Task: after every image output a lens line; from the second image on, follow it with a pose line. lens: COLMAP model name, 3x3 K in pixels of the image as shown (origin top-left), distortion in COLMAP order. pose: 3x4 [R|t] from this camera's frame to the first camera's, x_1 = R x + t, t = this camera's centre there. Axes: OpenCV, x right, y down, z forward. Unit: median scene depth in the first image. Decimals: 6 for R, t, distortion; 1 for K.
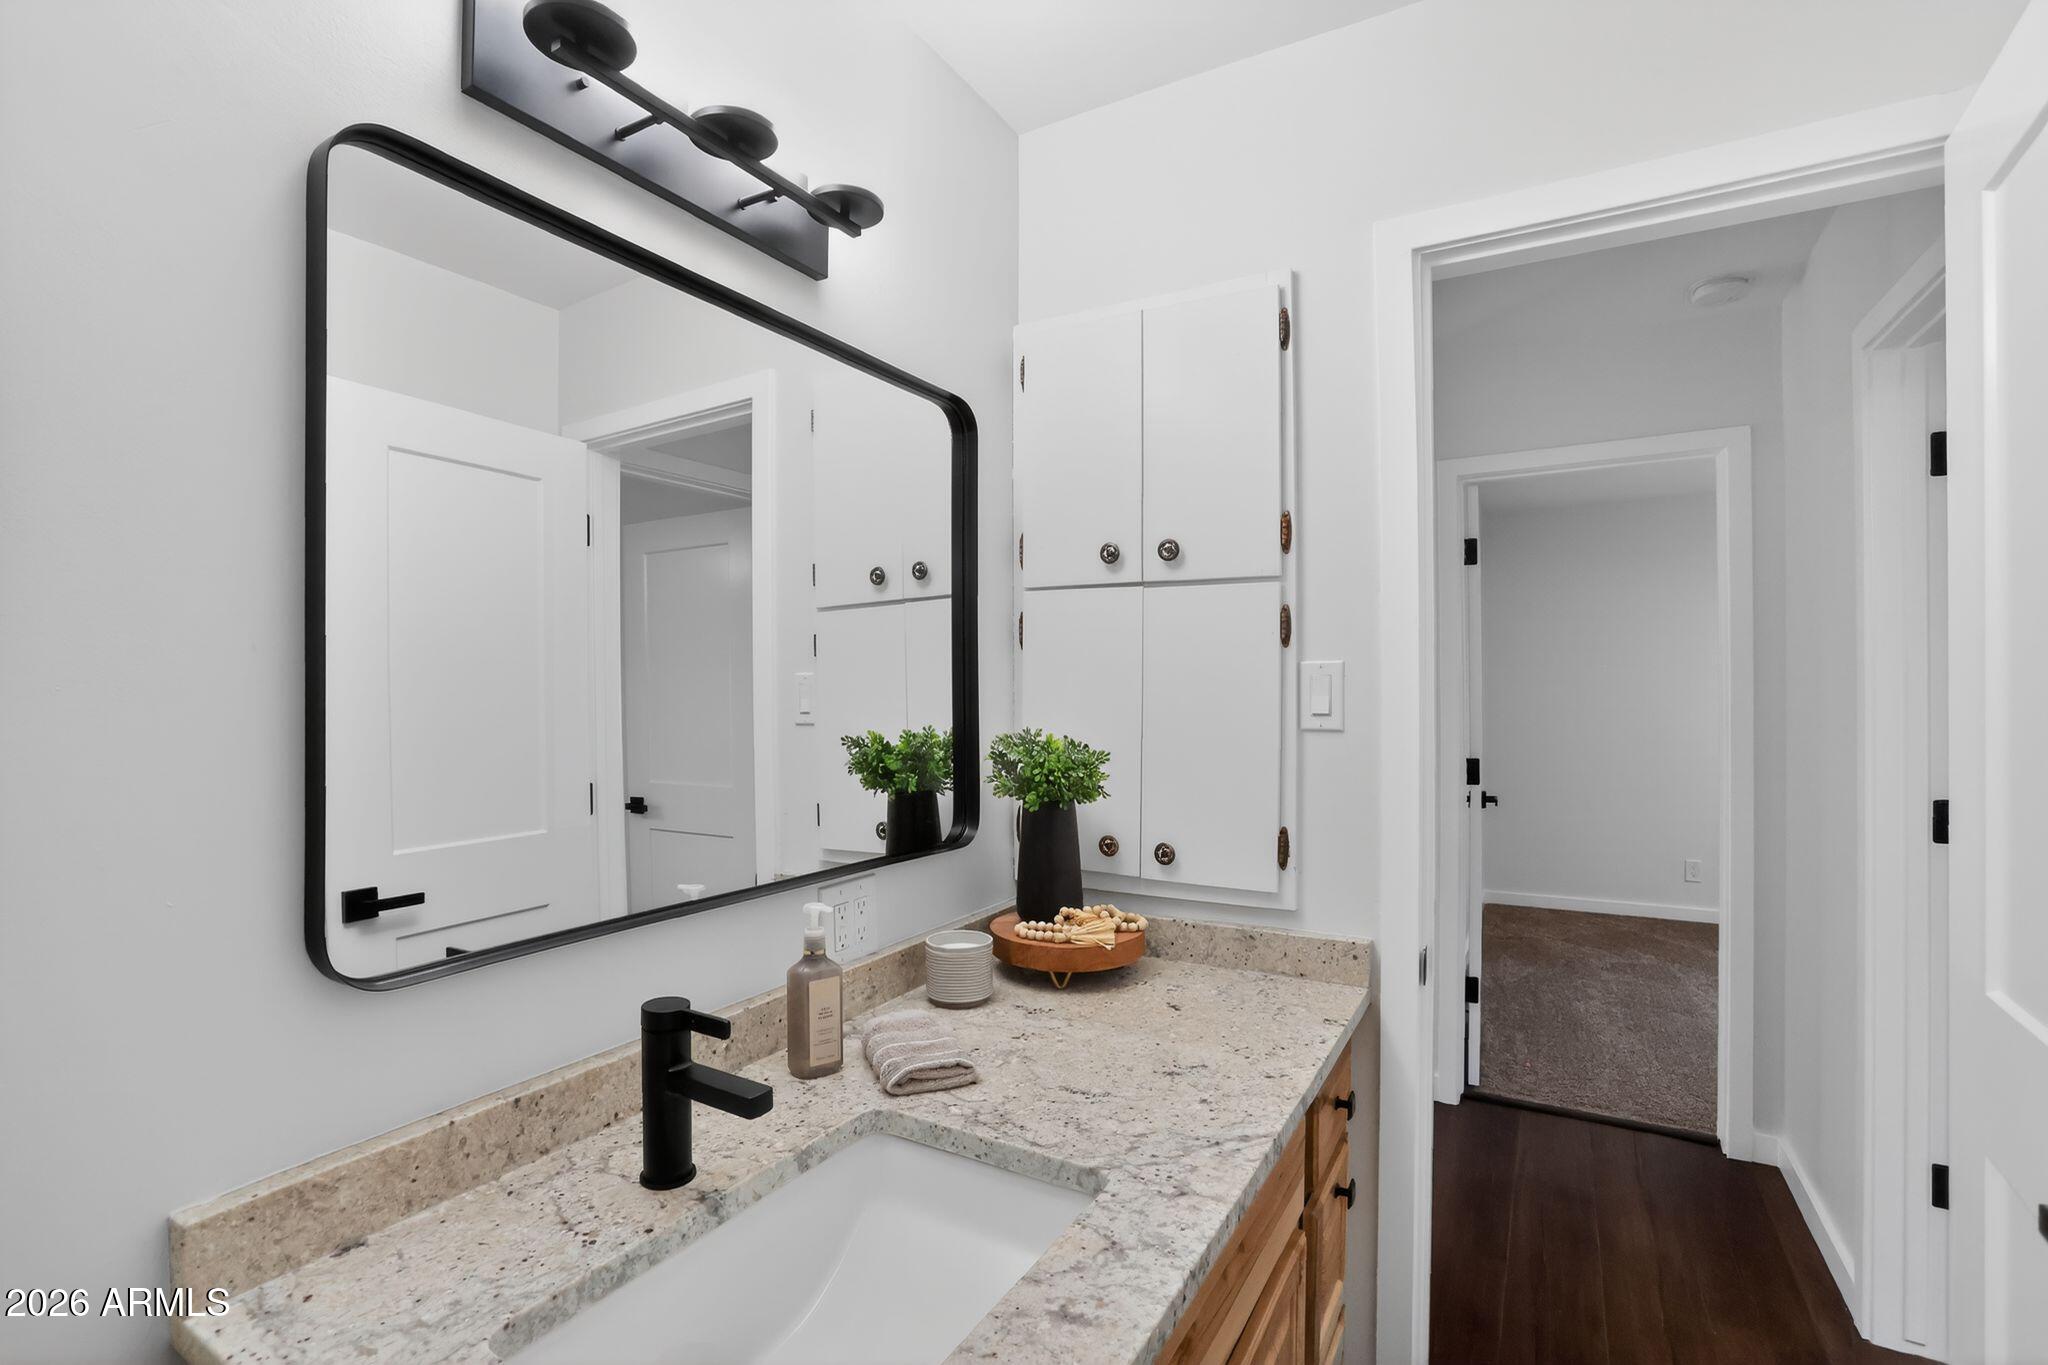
lens RADIAL K [[952.8, 0, 952.6], [0, 952.8, 686.7], [0, 0, 1]] dist [-0.048474, 0.000186]
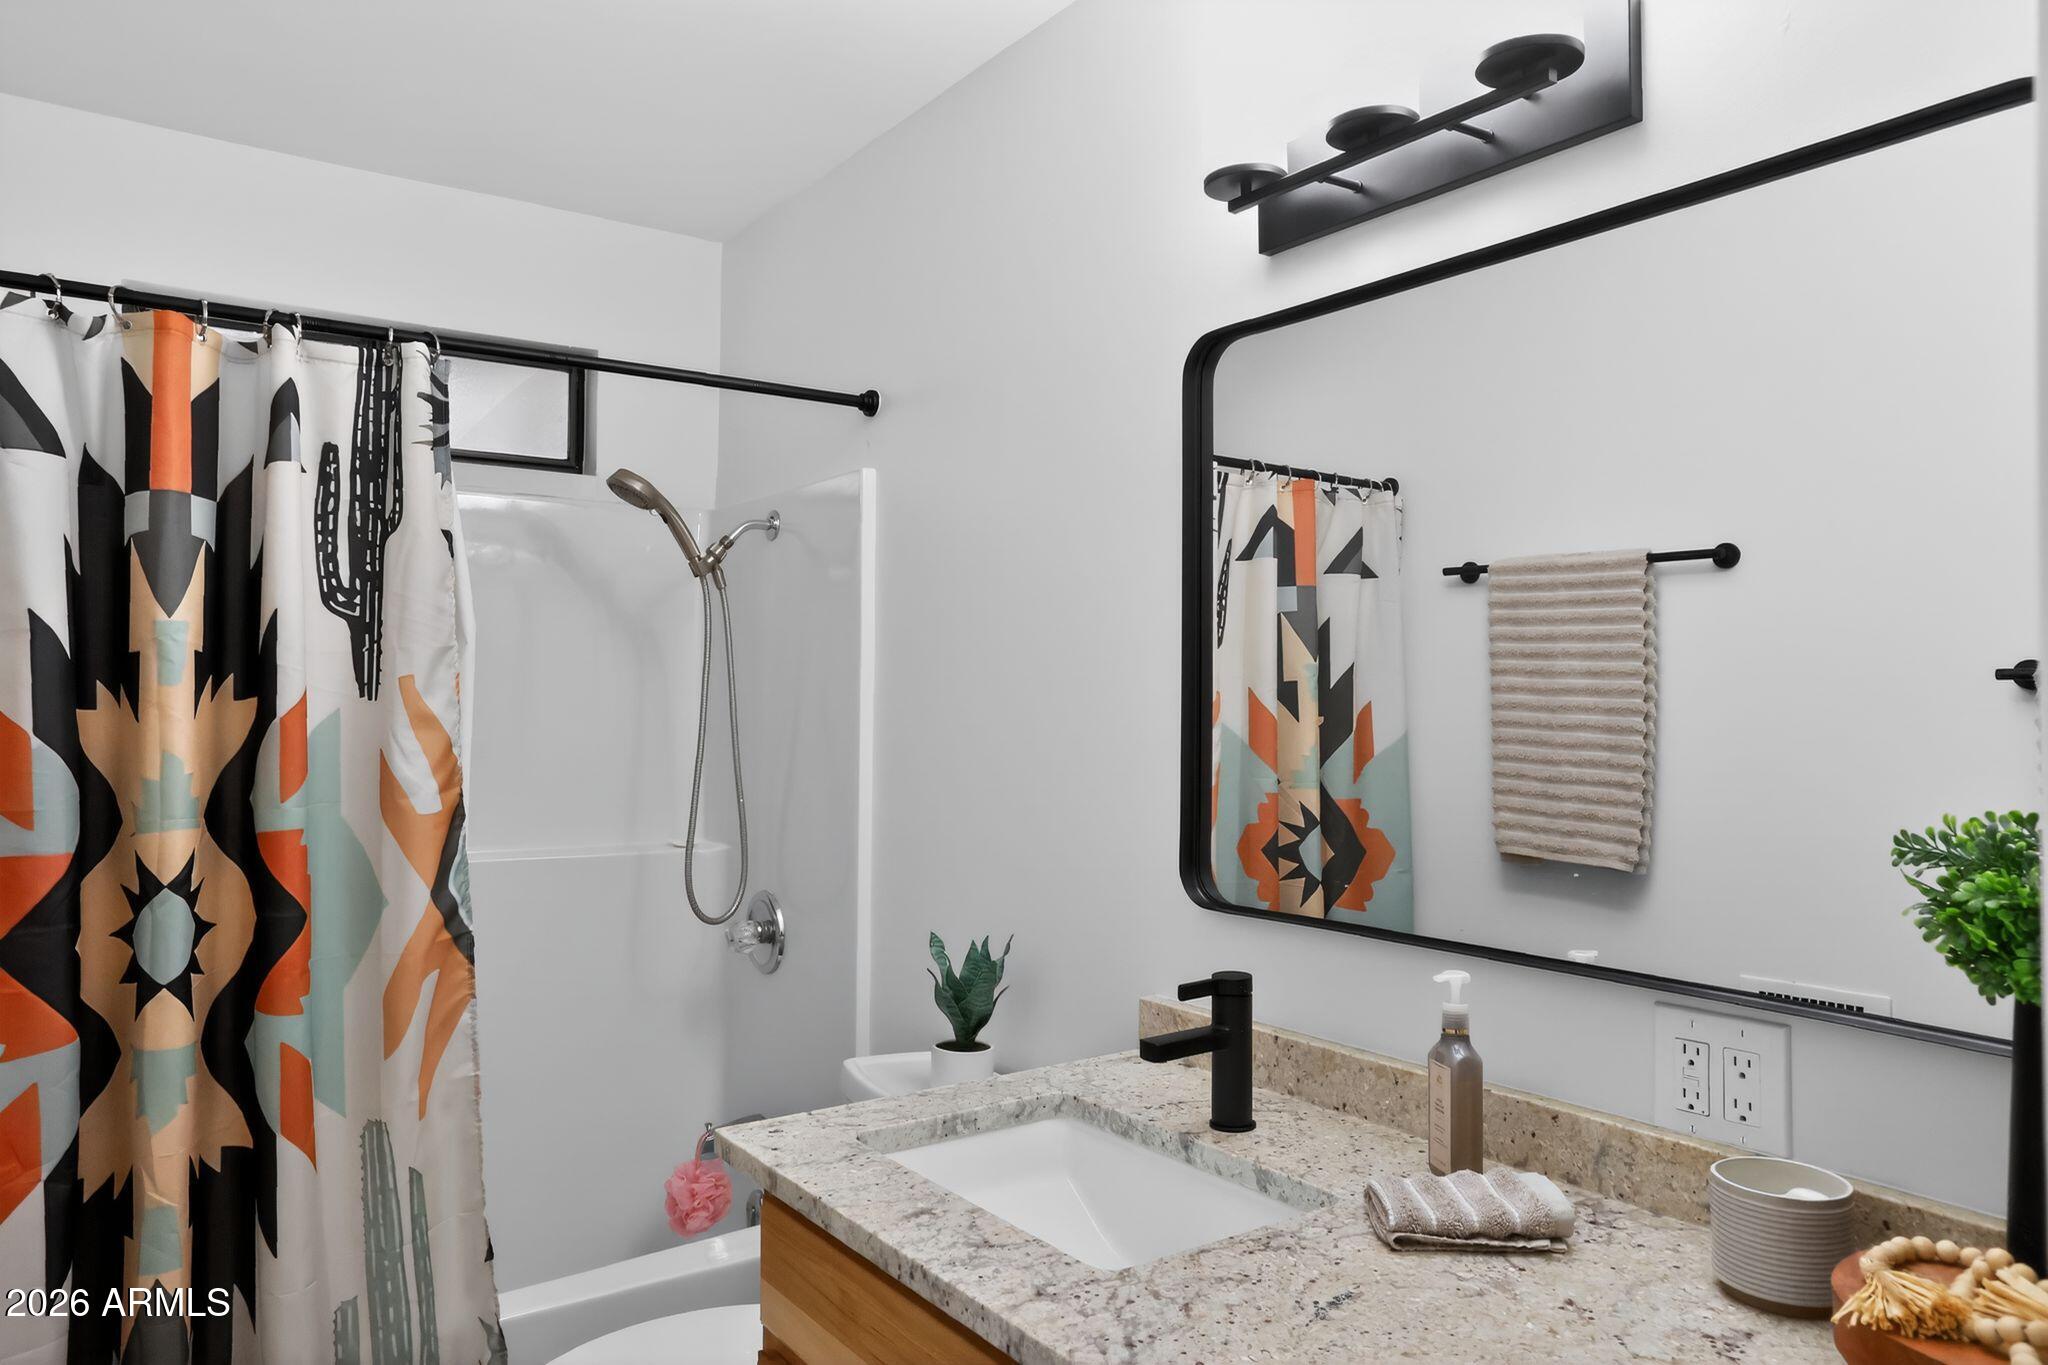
lens RADIAL K [[1369.2, 0, 1024.0], [0, 1369.2, 682.5], [0, 0, 1]] dist [-0.056284, 0.071235]
pose [[-0.384945, -0.019538, -0.922733, 1.266604], [-0.002363, 0.999794, -0.020183, 0.015855], [0.922936, -0.005589, -0.384912, 1.333581]]
